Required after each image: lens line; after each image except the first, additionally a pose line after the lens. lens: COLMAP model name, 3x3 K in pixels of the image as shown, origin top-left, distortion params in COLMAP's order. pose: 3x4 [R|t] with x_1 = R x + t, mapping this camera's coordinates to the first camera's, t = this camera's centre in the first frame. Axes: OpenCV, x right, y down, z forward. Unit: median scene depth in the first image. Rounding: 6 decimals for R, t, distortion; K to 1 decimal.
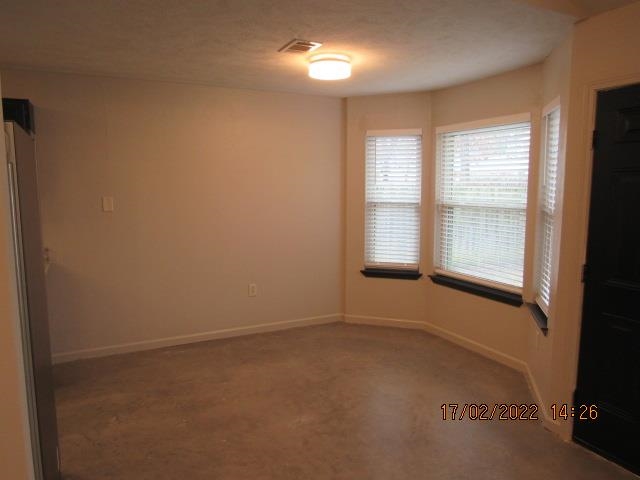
lens RADIAL K [[466.7, 0, 320.0], [0, 466.7, 240.0], [0, 0, 1]] dist [-0.006779, -0.000660]
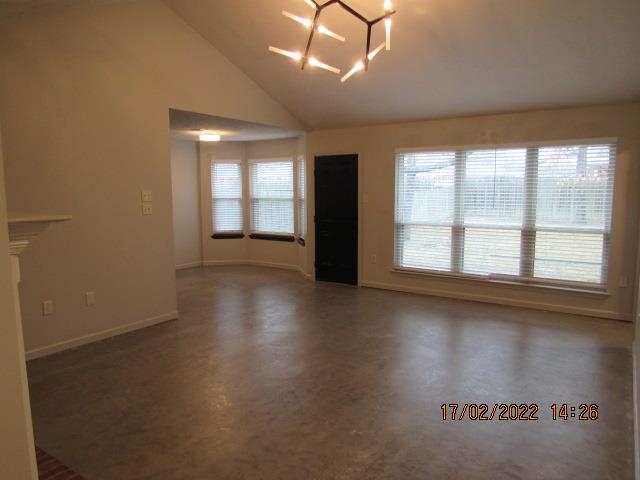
lens RADIAL K [[456.3, 0, 320.0], [0, 456.3, 240.0], [0, 0, 1]] dist [-0.009228, -0.002718]
pose [[0.879042, -0.060033, 0.472950, -0.438516], [0.062630, 0.997984, 0.010270, 0.103526], [-0.472613, 0.020593, 0.881030, -0.882507]]
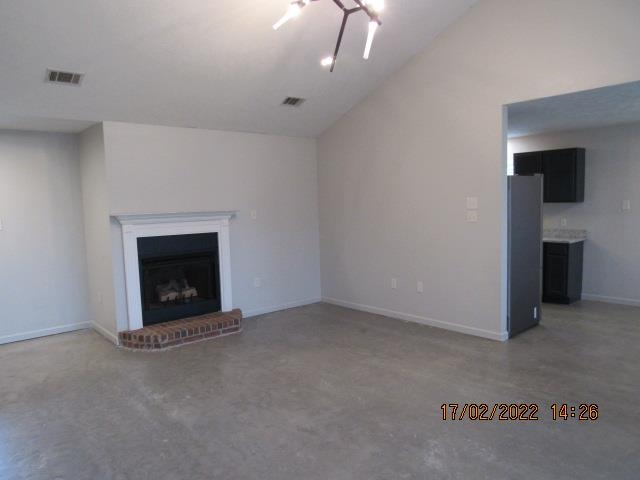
lens RADIAL K [[466.7, 0, 320.0], [0, 466.7, 240.0], [0, 0, 1]] dist [-0.006779, -0.000660]
pose [[0.229755, 0.071988, -0.970582, 0.740800], [-0.084898, 0.994942, 0.053698, 0.038928], [0.969538, 0.070063, 0.234705, -0.315886]]
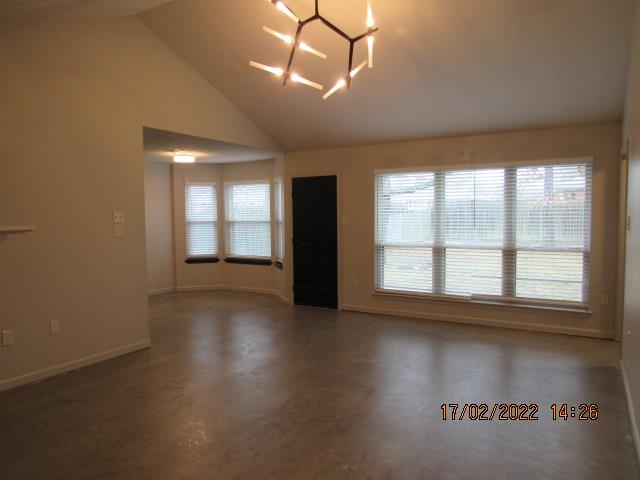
lens RADIAL K [[456.3, 0, 320.0], [0, 456.3, 240.0], [0, 0, 1]] dist [-0.009228, -0.002718]
pose [[0.849206, -0.041786, 0.526406, -0.438195], [0.074028, 0.996441, -0.040325, 0.110650], [-0.522847, 0.073212, 0.849277, -0.841046]]
